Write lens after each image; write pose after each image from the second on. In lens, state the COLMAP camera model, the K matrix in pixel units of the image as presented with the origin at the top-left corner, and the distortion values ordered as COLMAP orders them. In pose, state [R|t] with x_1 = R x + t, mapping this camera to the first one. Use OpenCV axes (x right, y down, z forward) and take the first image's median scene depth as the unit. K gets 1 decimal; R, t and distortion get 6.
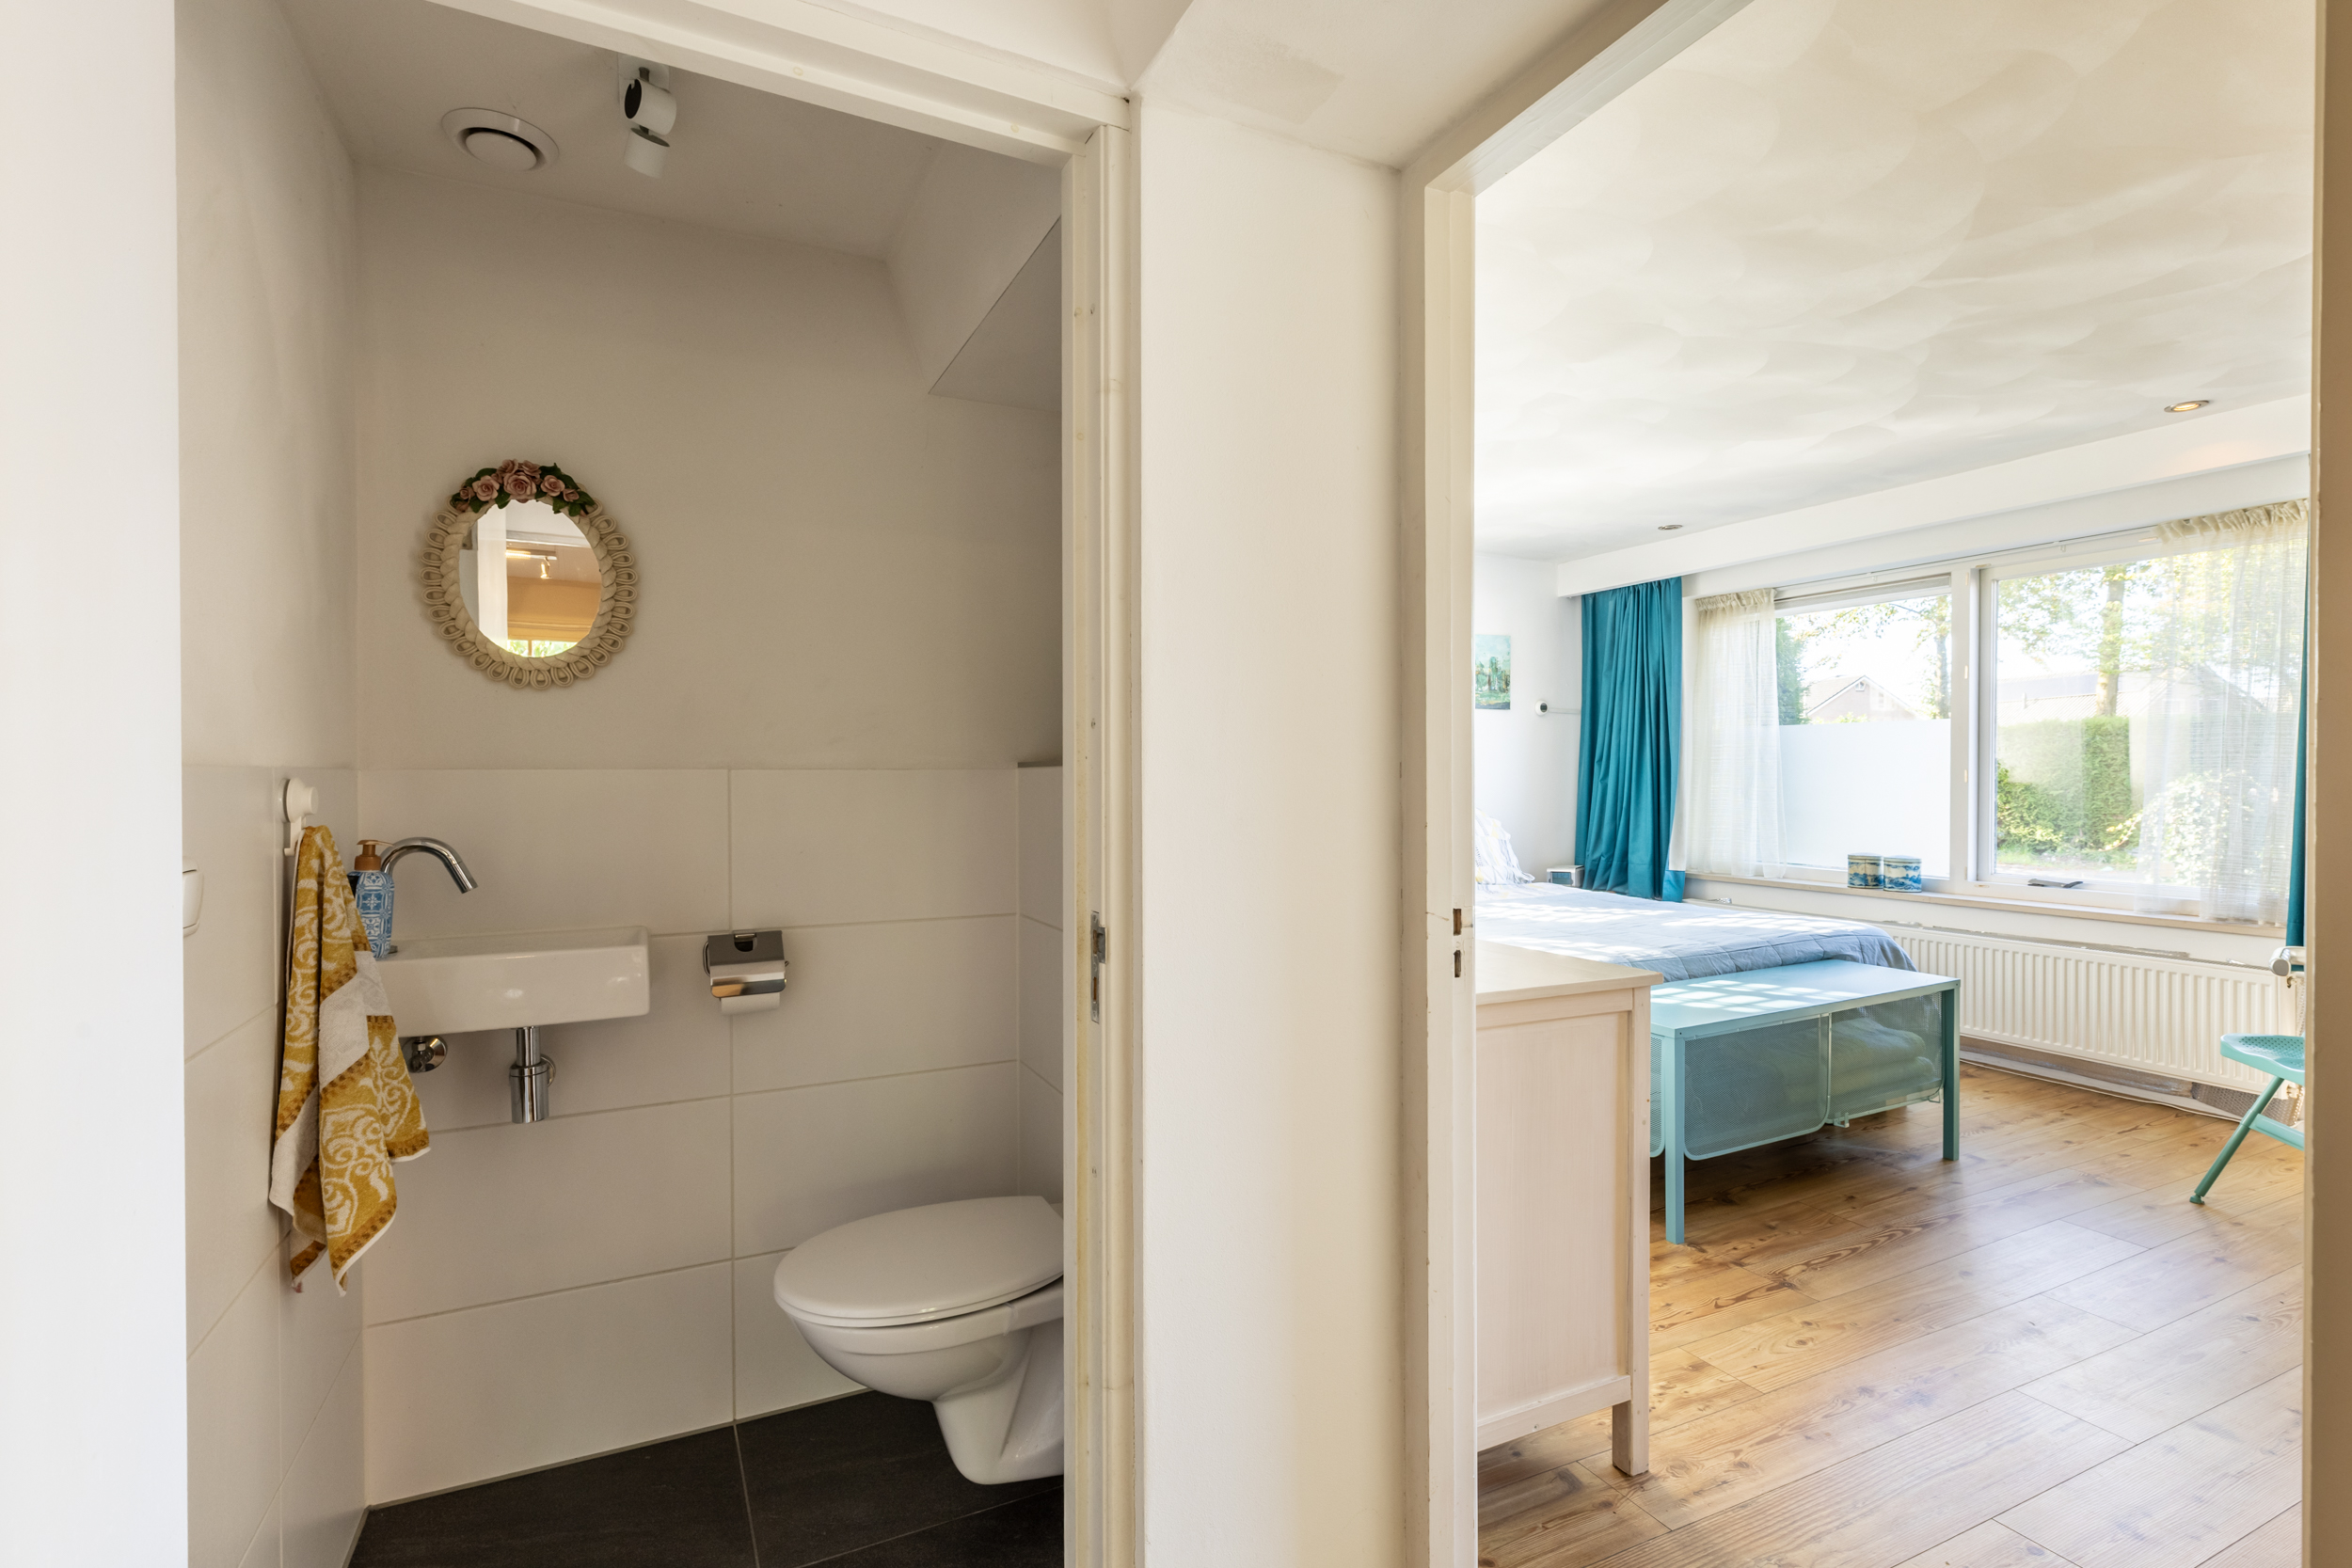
lens RADIAL K [[1073.2, 0, 1113.8], [0, 1073.2, 782.6], [0, 0, 1]] dist [-0.001085, -0.000057]
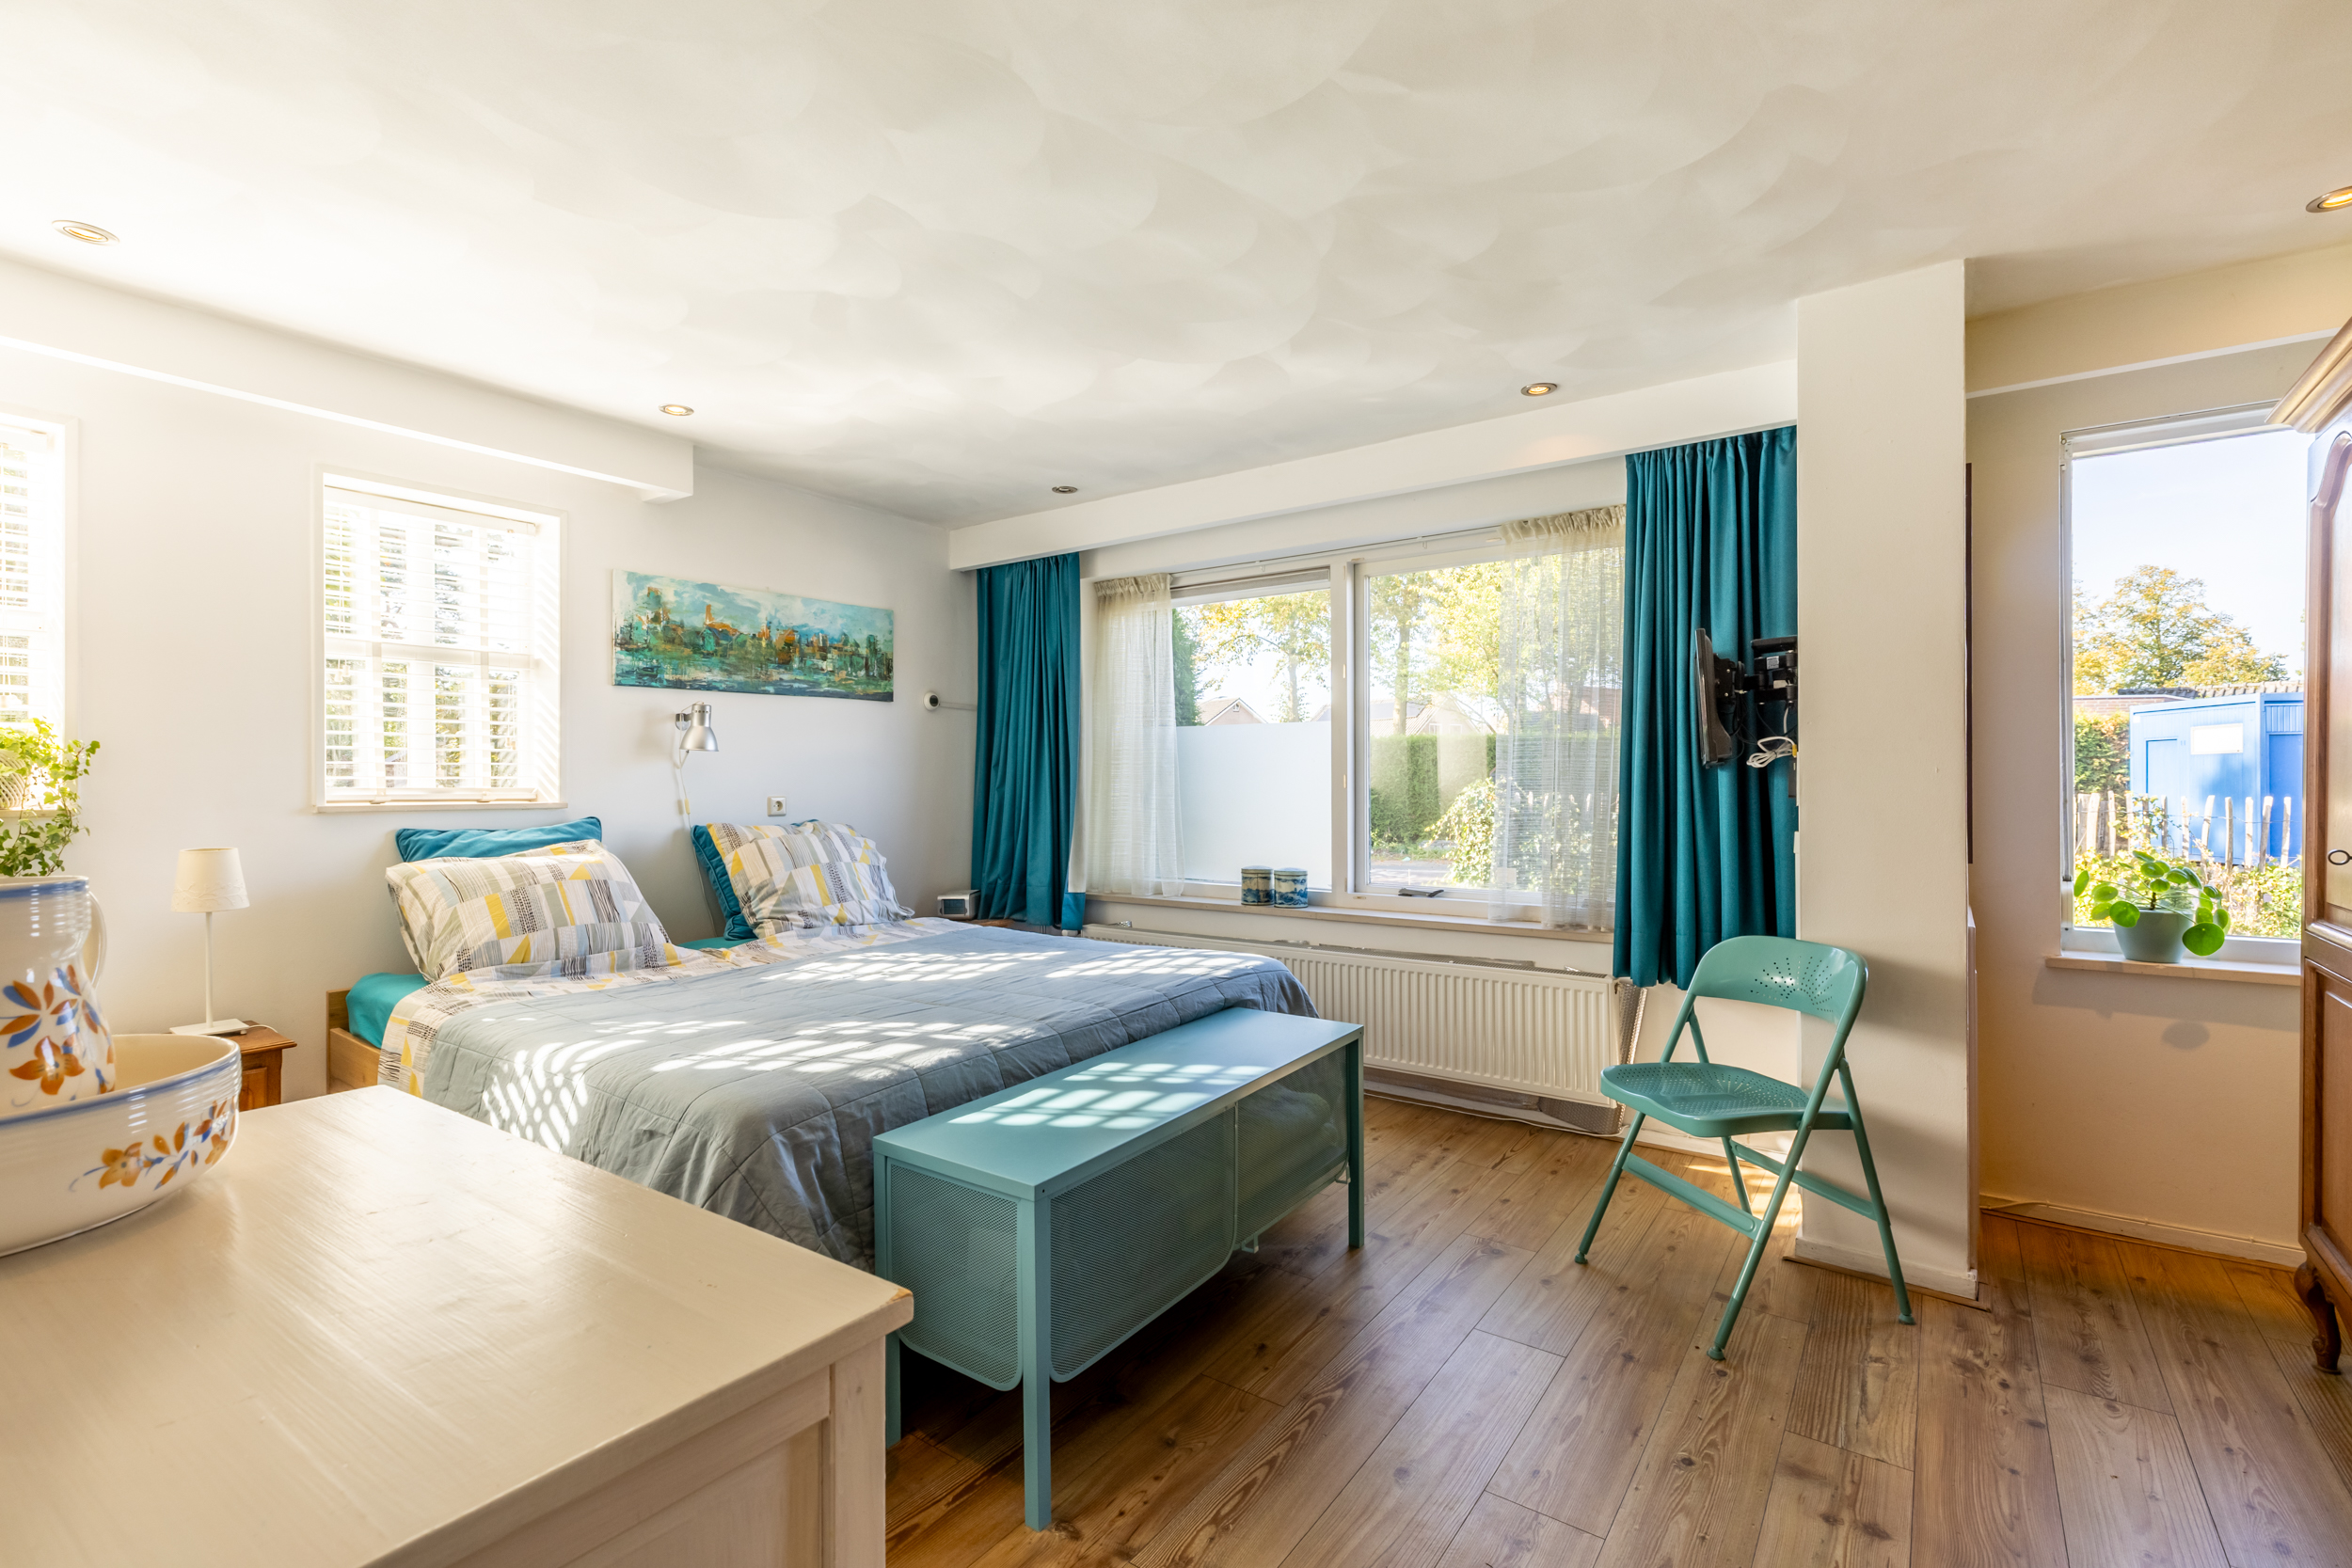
lens RADIAL K [[1065.0, 0, 1160.7], [0, 1065.0, 783.3], [0, 0, 1]] dist [-0.010705, -0.001221]
pose [[0.858368, -0.002984, 0.513026, 0.170883], [0.007405, 0.999951, -0.006574, 0.000368], [-0.512981, 0.009441, 0.858348, 0.272743]]
